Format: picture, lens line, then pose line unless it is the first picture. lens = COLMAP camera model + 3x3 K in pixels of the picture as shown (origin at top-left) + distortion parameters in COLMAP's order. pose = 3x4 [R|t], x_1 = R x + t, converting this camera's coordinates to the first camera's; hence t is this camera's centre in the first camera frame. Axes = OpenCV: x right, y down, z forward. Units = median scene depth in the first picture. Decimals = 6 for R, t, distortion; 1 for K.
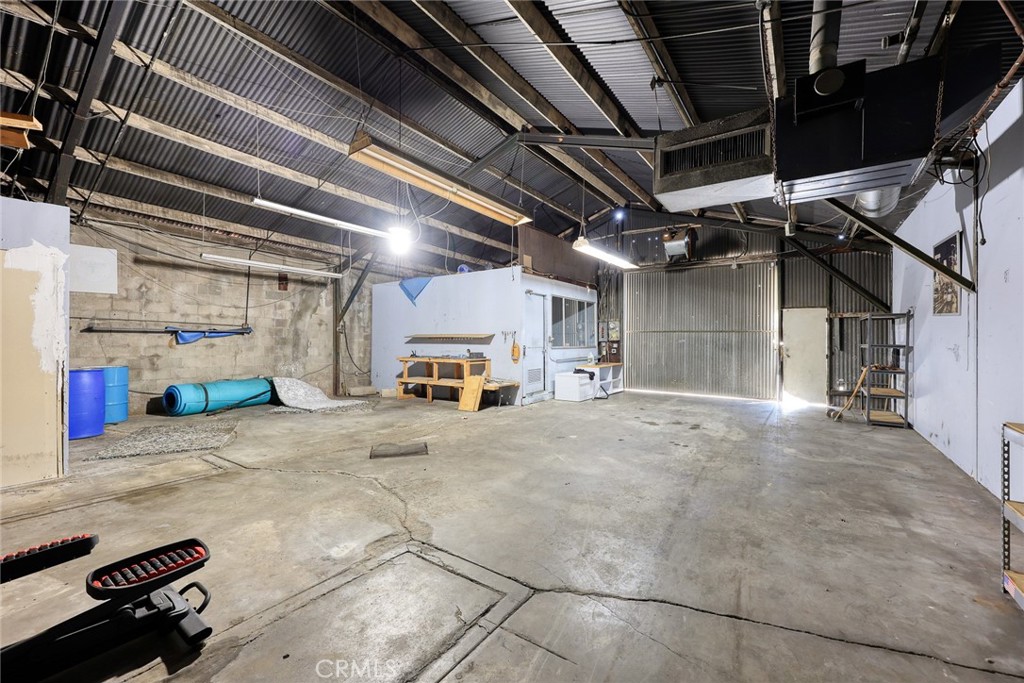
lens RADIAL K [[413.1, 0, 515.9], [0, 413.1, 341.3], [0, 0, 1]] dist [-0.002109, 0.000774]
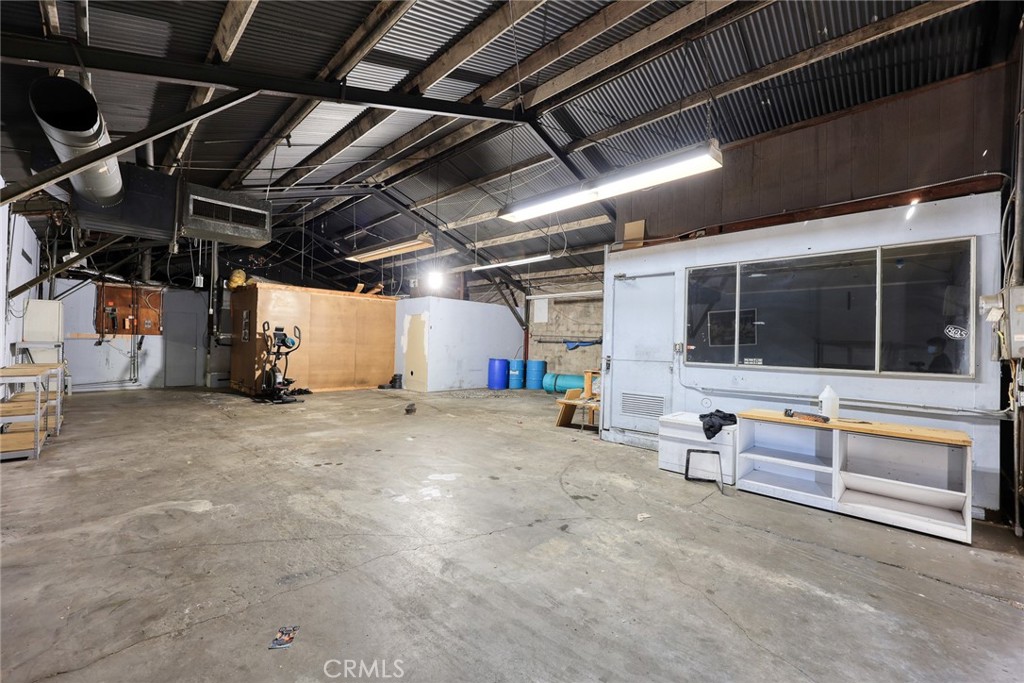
lens RADIAL K [[413.1, 0, 515.7], [0, 413.1, 340.7], [0, 0, 1]] dist [-0.002109, 0.000774]
pose [[-0.162574, -0.017838, -0.986535, 0.694445], [-0.028345, 0.999508, -0.013401, -0.001167], [0.986289, 0.025785, -0.163000, 0.901373]]
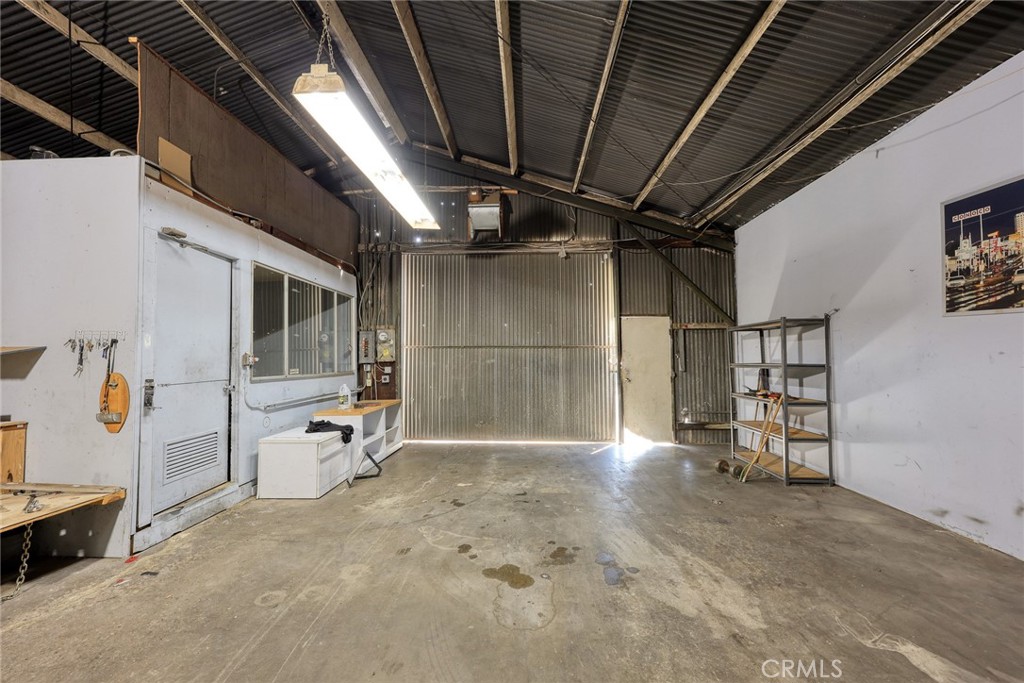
lens RADIAL K [[413.1, 0, 511.4], [0, 413.1, 342.0], [0, 0, 1]] dist [-0.002109, 0.000774]
pose [[0.843359, 0.014188, 0.537163, 0.086850], [0.010737, 0.999007, -0.043244, -0.002750], [-0.537243, 0.042238, 0.842369, 0.498640]]
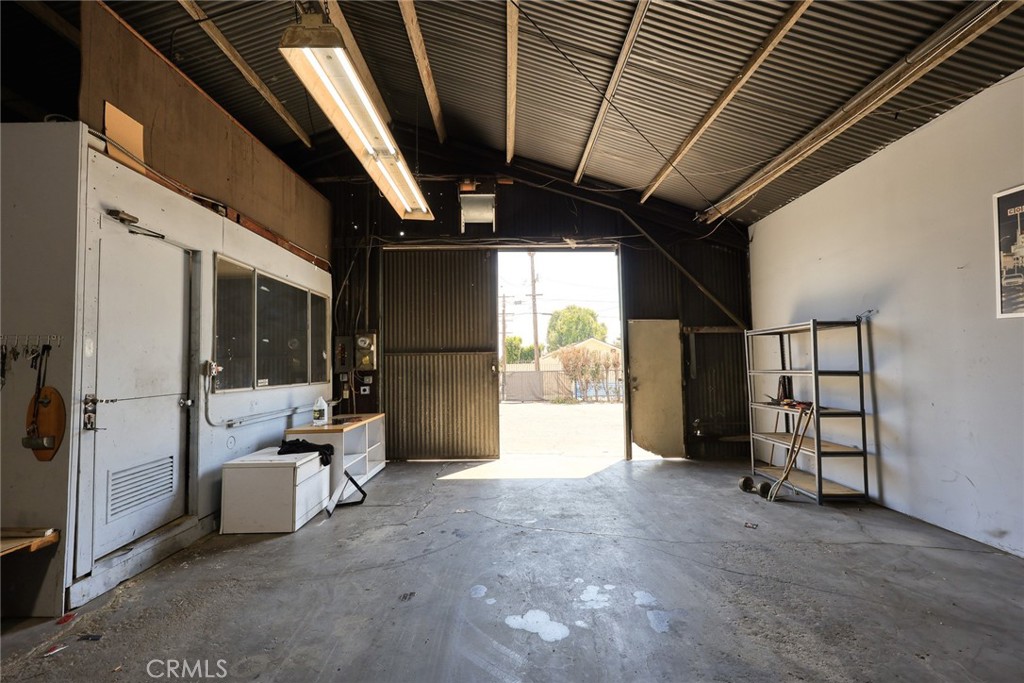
lens RADIAL K [[443.4, 0, 512.4], [0, 443.4, 342.3], [0, 0, 1]] dist [0.000621, -0.000570]
pose [[0.814056, 0.019405, 0.580463, 0.075453], [0.016056, 0.998308, -0.055891, -0.003699], [-0.580565, 0.054818, 0.812366, 0.537034]]
